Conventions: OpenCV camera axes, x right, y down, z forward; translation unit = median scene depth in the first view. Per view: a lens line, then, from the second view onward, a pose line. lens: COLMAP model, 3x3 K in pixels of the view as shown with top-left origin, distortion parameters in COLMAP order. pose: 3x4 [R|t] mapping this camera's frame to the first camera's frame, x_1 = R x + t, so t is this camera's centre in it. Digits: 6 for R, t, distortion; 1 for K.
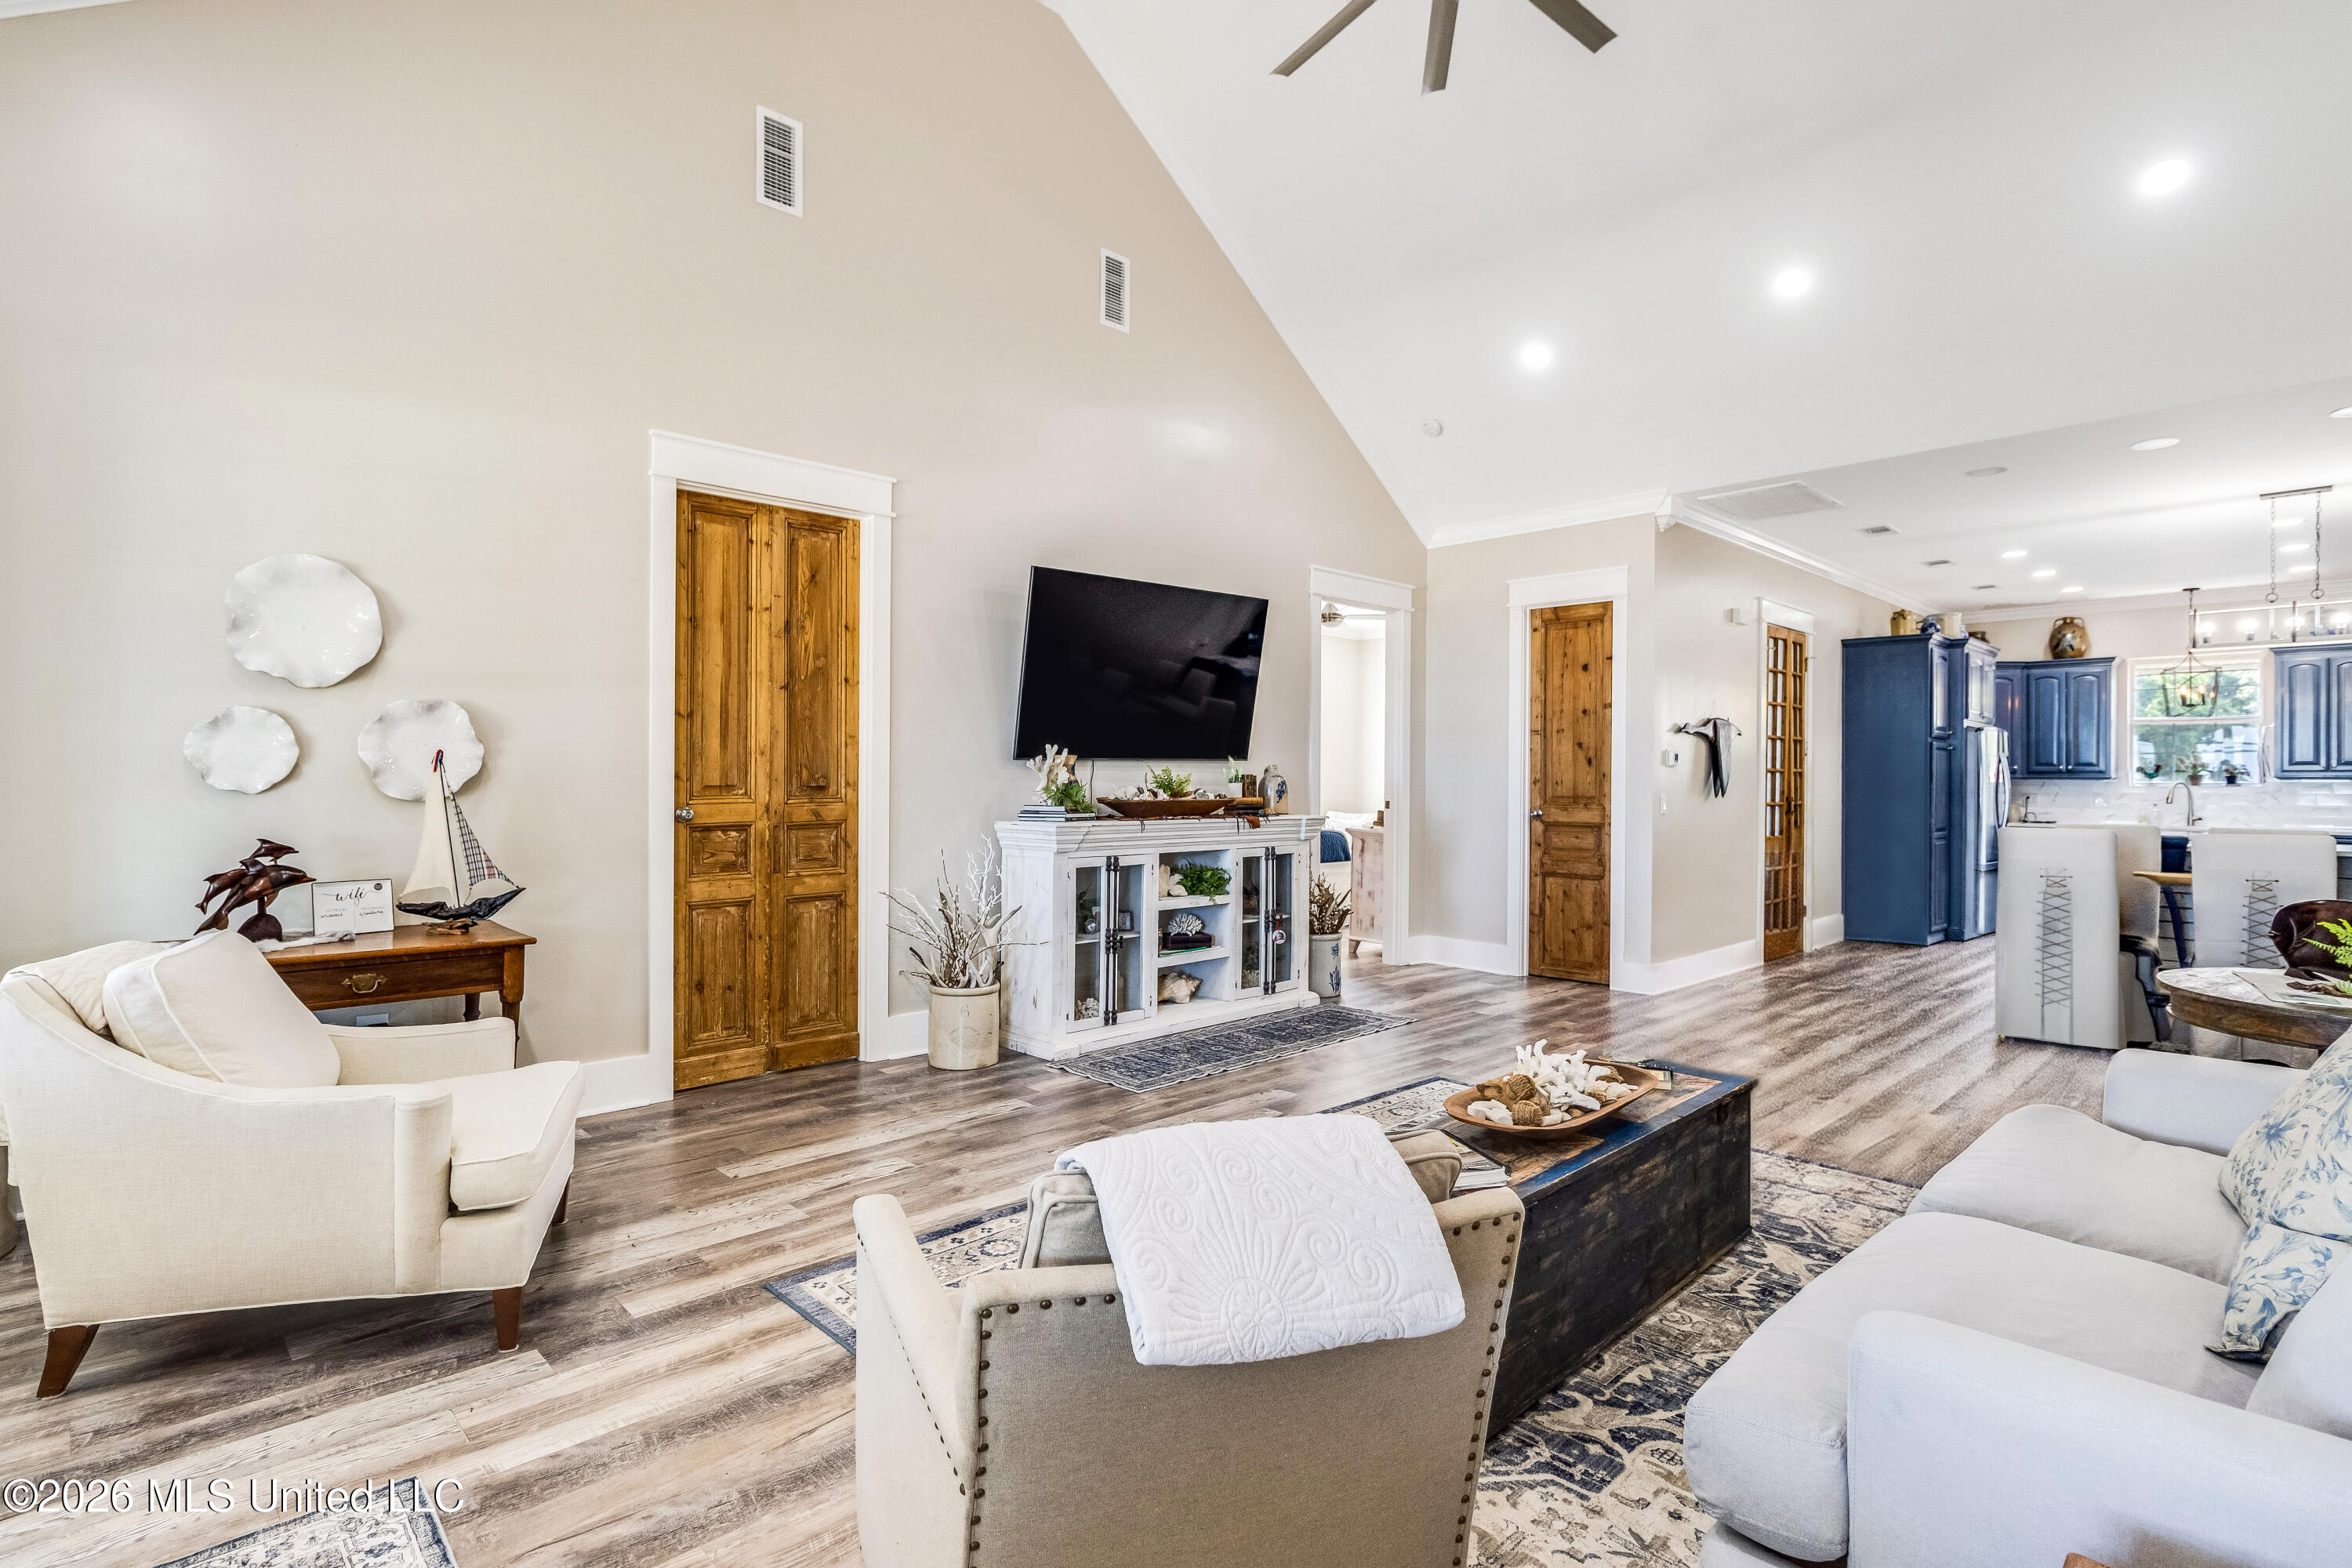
lens RADIAL K [[1132.2, 0, 1170.8], [0, 1132.2, 768.3], [0, 0, 1]] dist [0.005095, 0.000263]
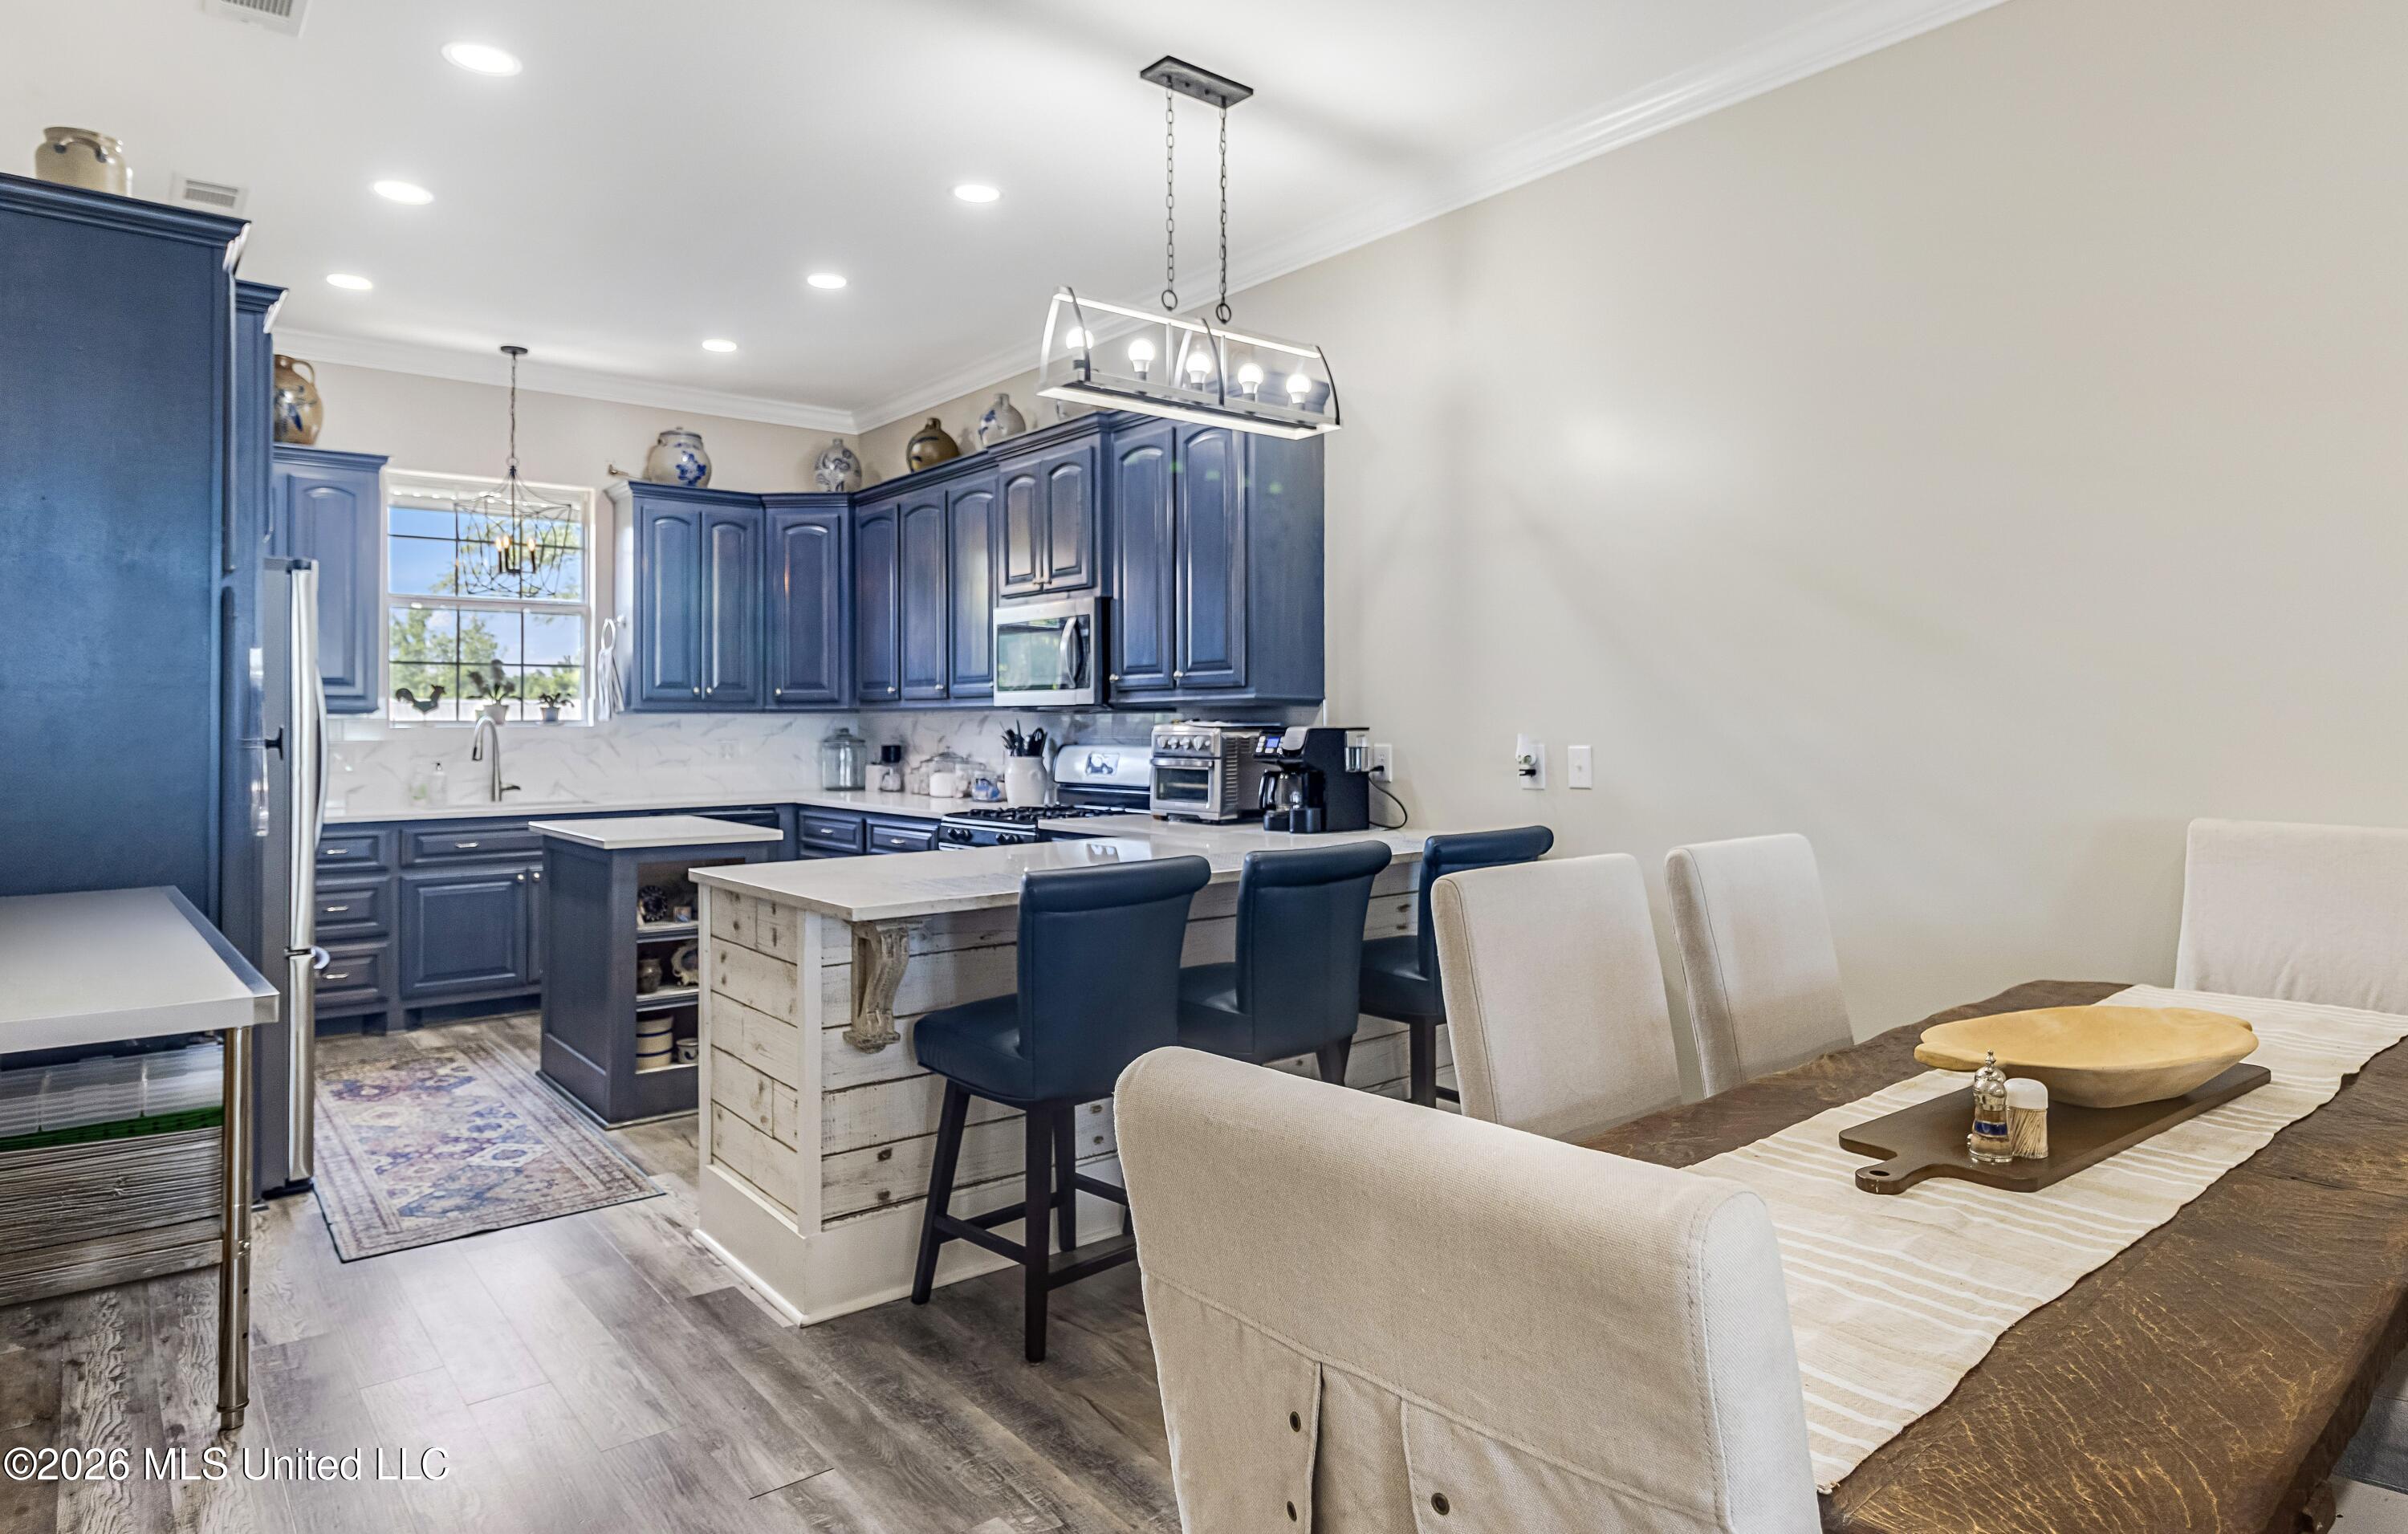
lens RADIAL K [[1343.6, 0, 1201.8], [0, 1343.6, 756.7], [0, 0, 1]] dist [0.002540, 0.000597]
pose [[0.082595, -0.027625, 0.996200, 0.283596], [0.001380, 0.999618, 0.027606, 0.013013], [-0.996582, -0.000905, 0.082601, 0.597277]]
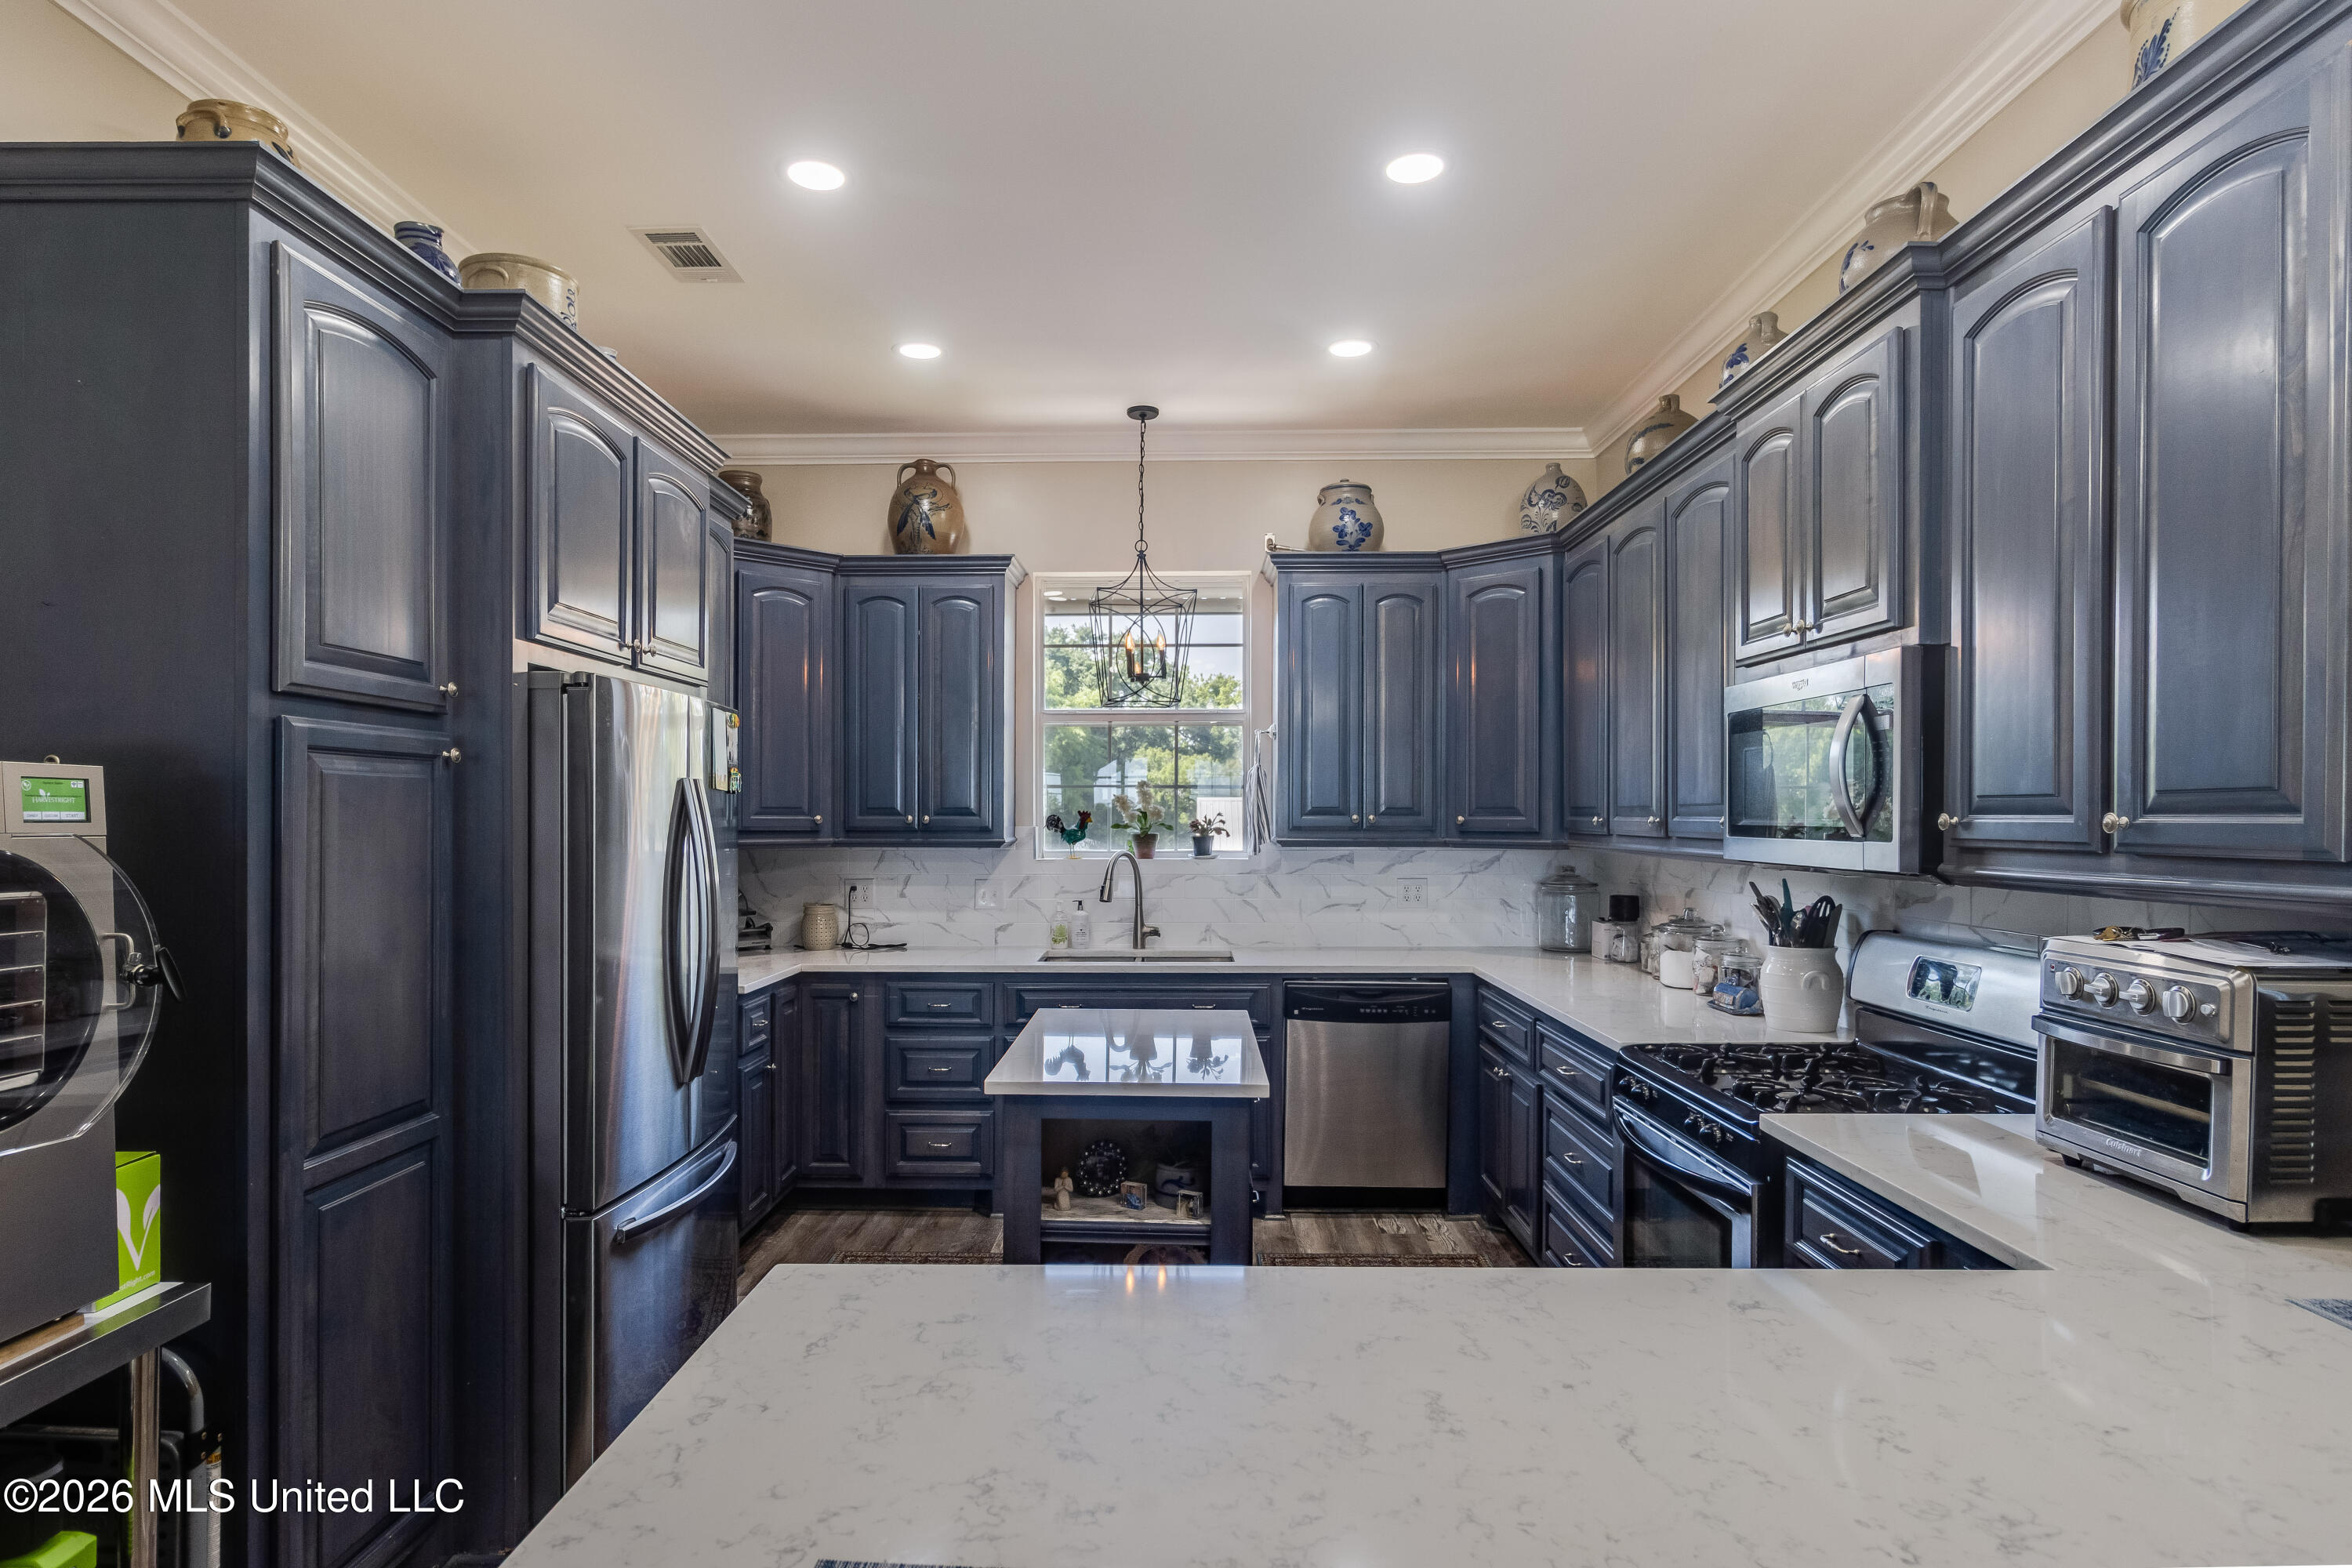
lens RADIAL K [[1306.1, 0, 1135.9], [0, 1306.1, 823.9], [0, 0, 1]] dist [0.000158, 0.001361]
pose [[0.701914, -0.003788, 0.712251, 0.506087], [-0.001675, 0.999974, 0.006968, -0.002049], [-0.712259, -0.006084, 0.701890, 0.612333]]
